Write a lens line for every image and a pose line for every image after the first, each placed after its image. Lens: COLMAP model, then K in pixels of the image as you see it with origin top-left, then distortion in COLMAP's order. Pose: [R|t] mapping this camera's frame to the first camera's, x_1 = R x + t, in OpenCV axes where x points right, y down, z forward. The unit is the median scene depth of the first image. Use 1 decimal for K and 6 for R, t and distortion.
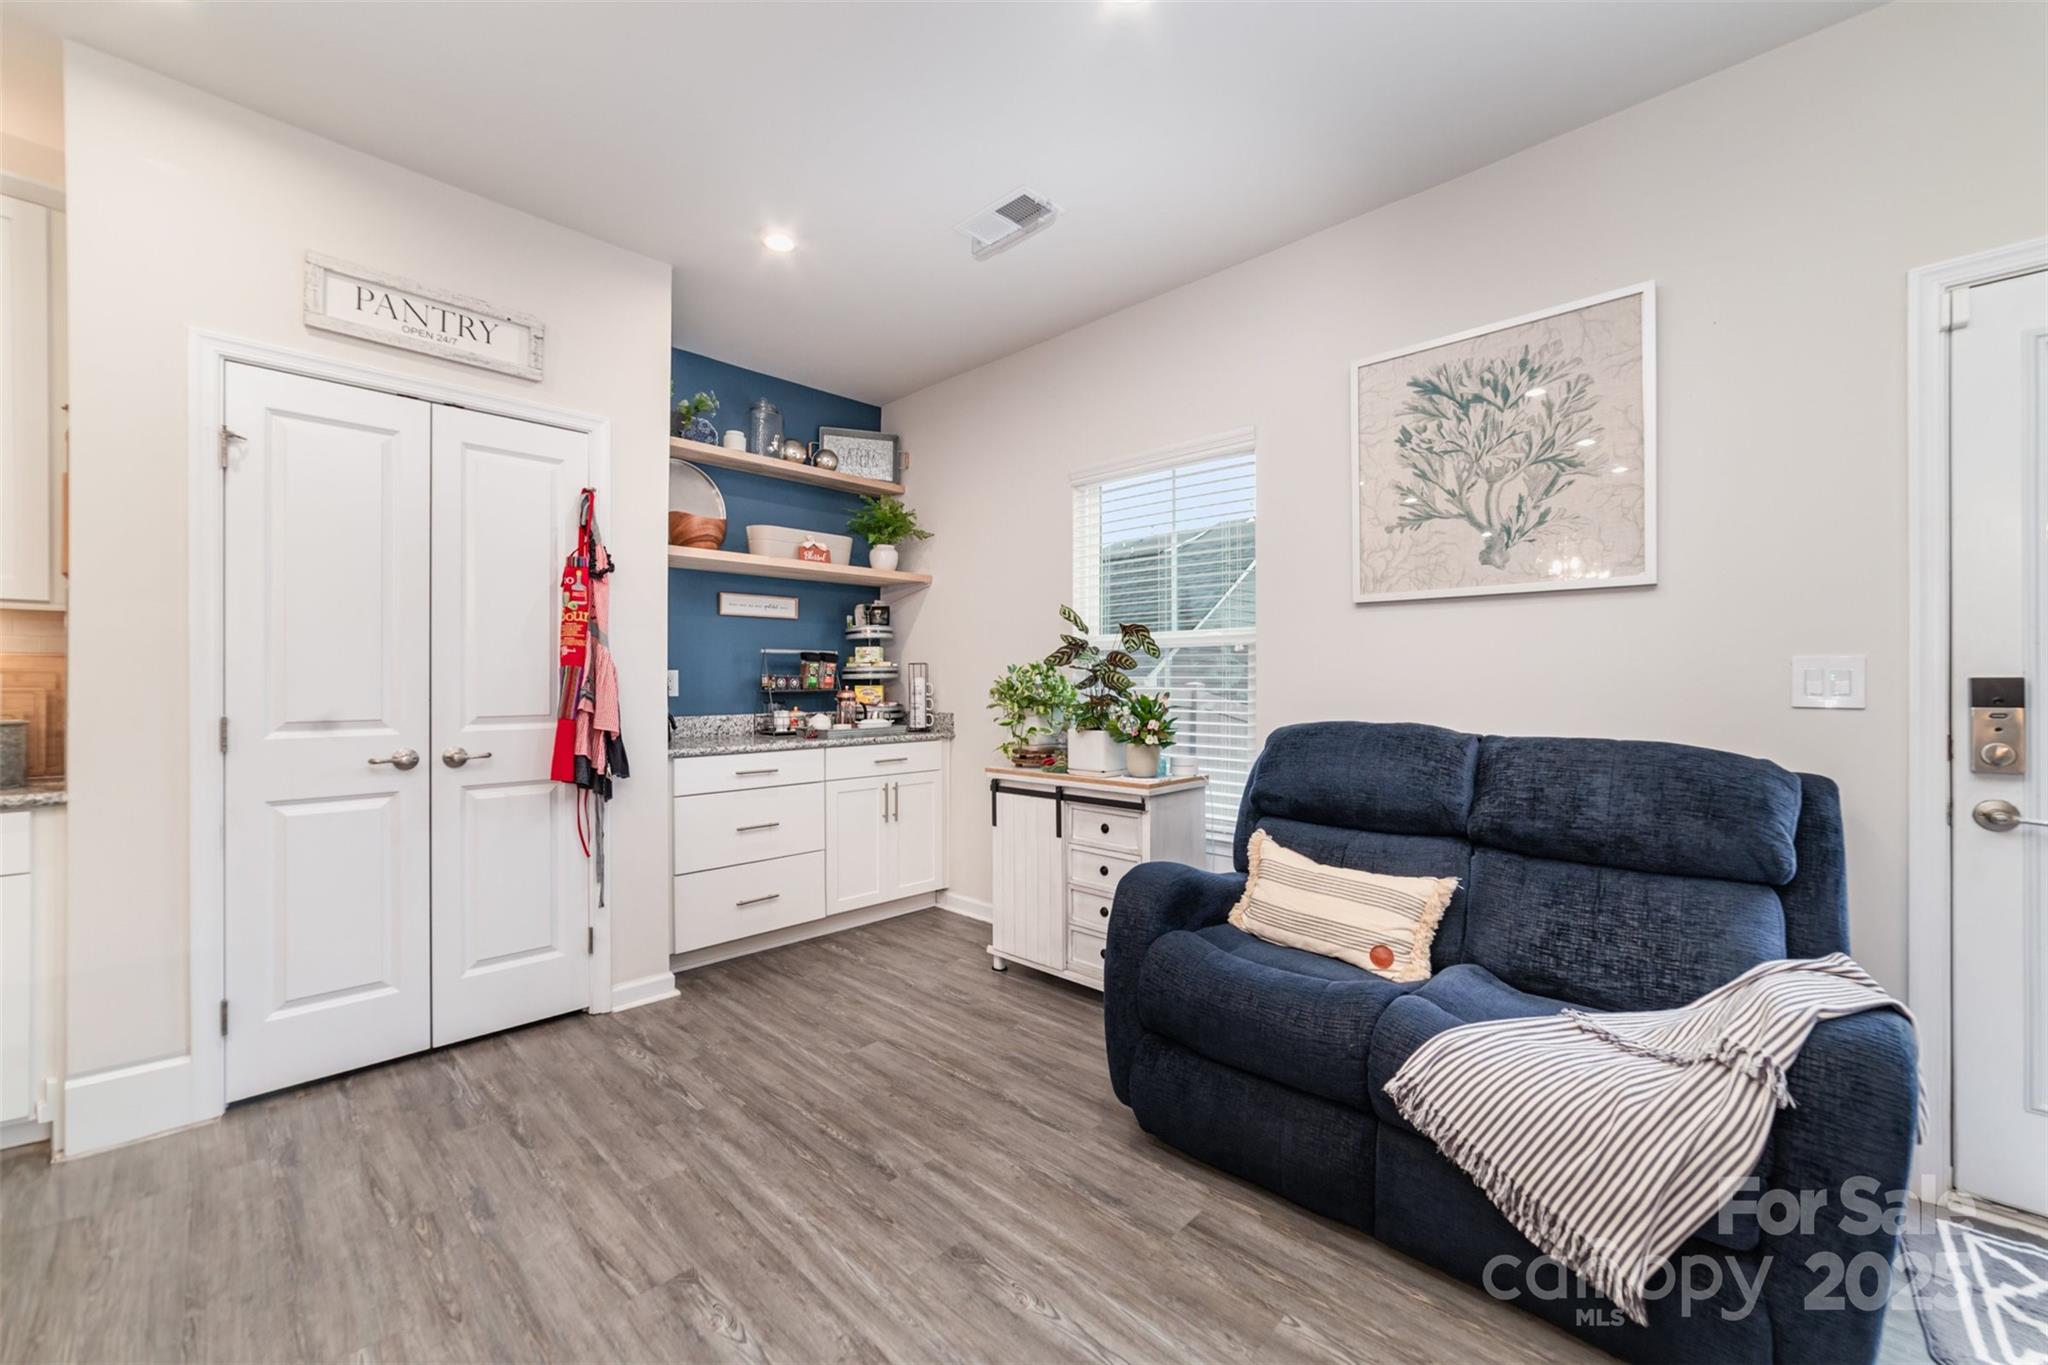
lens RADIAL K [[784.5, 0, 1029.9], [0, 784.5, 683.2], [0, 0, 1]] dist [-0.019066, 0.006814]
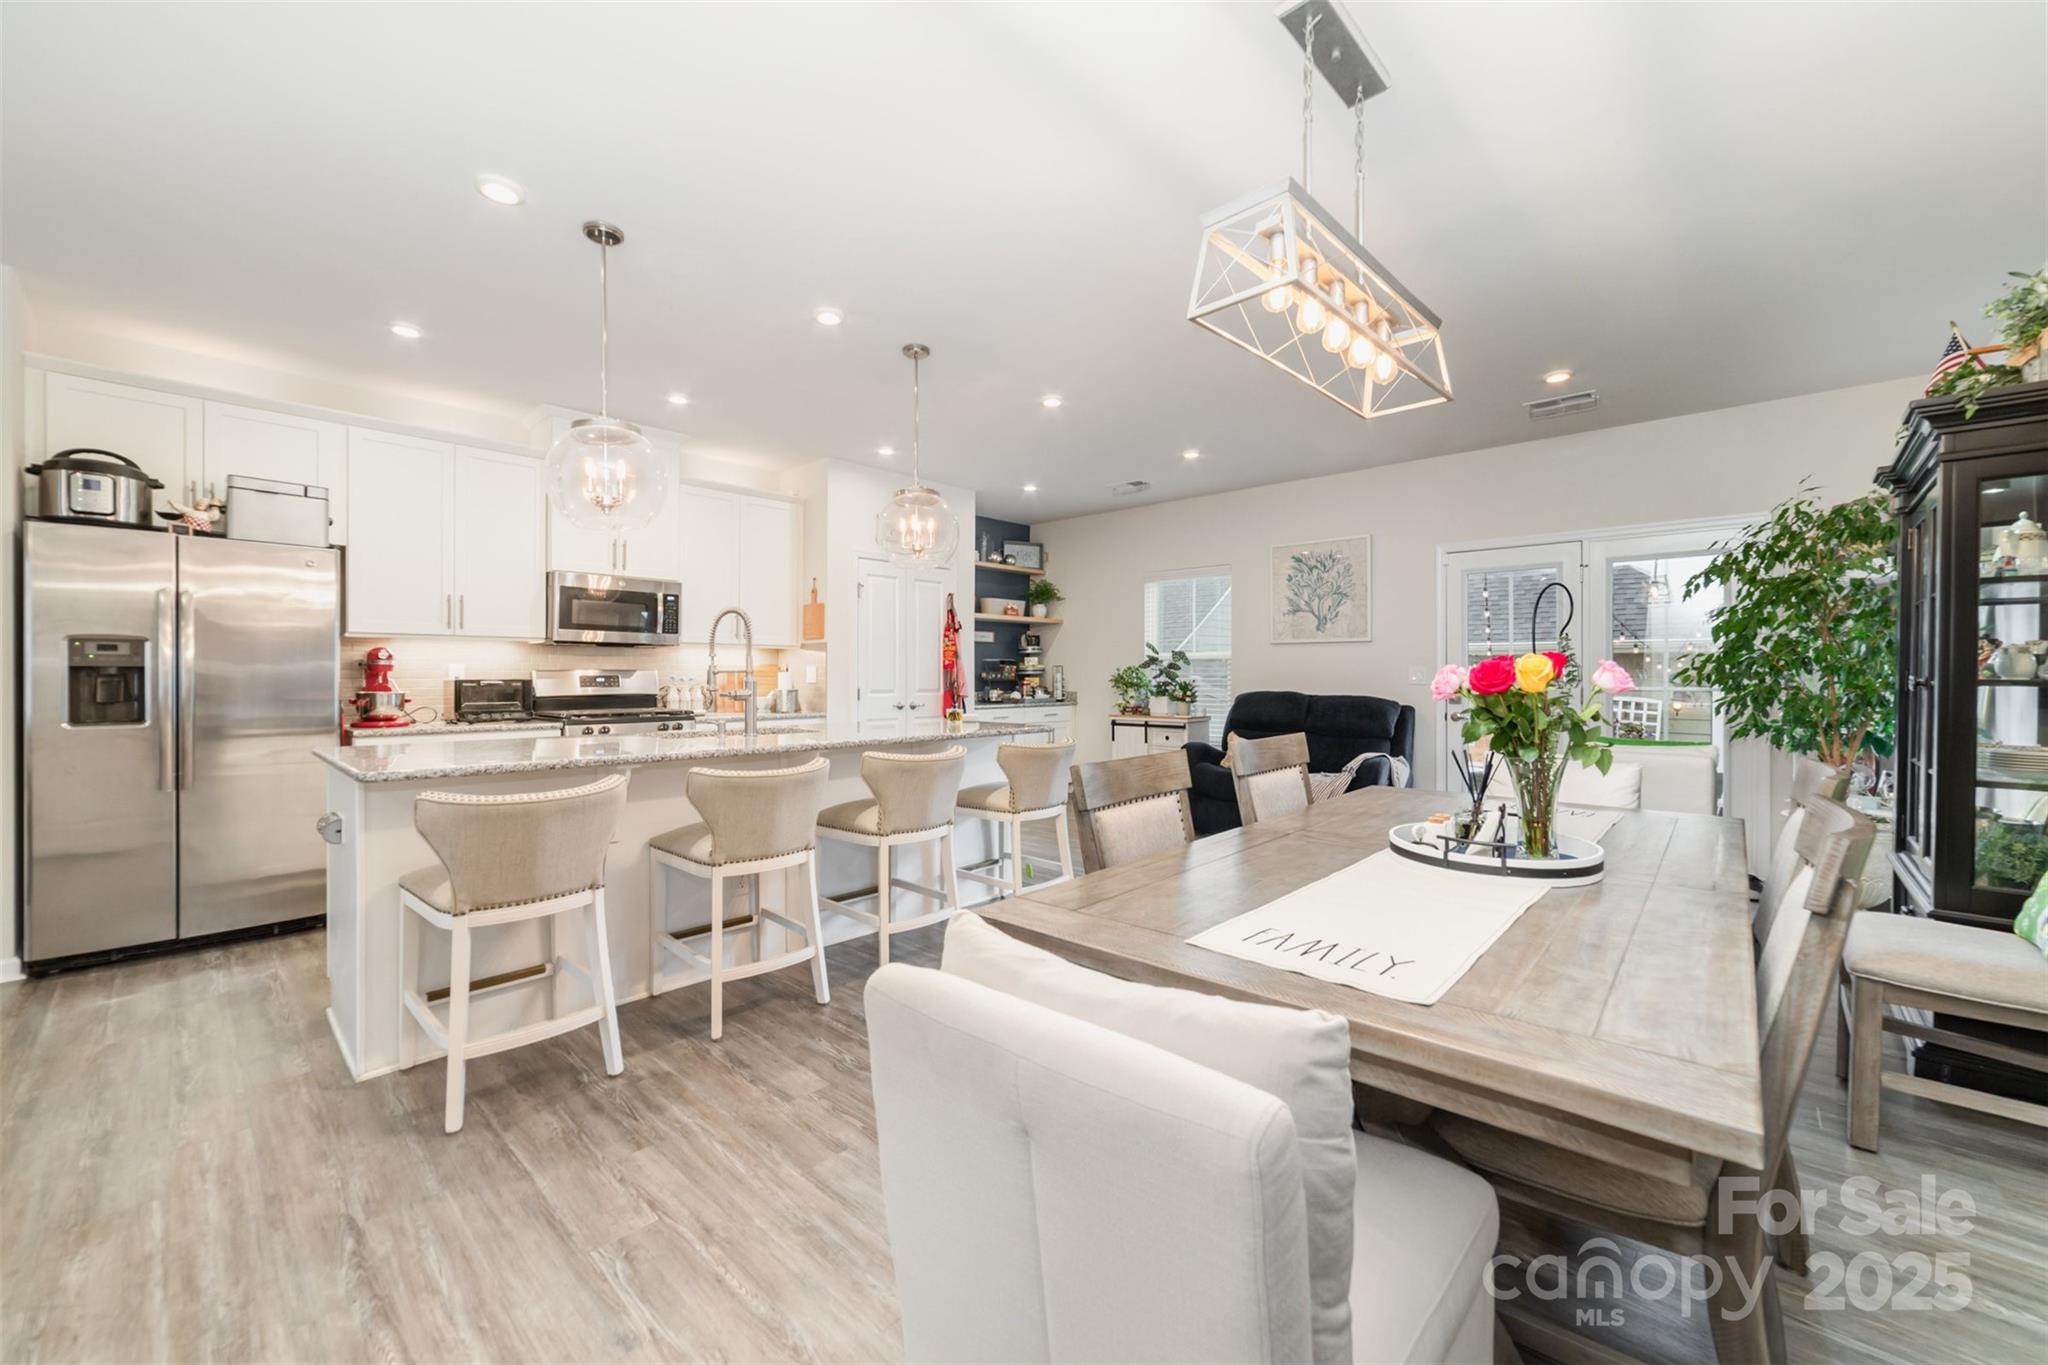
lens RADIAL K [[784.5, 0, 1029.9], [0, 784.5, 683.2], [0, 0, 1]] dist [-0.019066, 0.006814]
pose [[0.999693, 0.000721, 0.024785, -0.394995], [-0.000900, 0.999974, 0.007183, 0.005146], [-0.024779, -0.007203, 0.999667, -1.416446]]
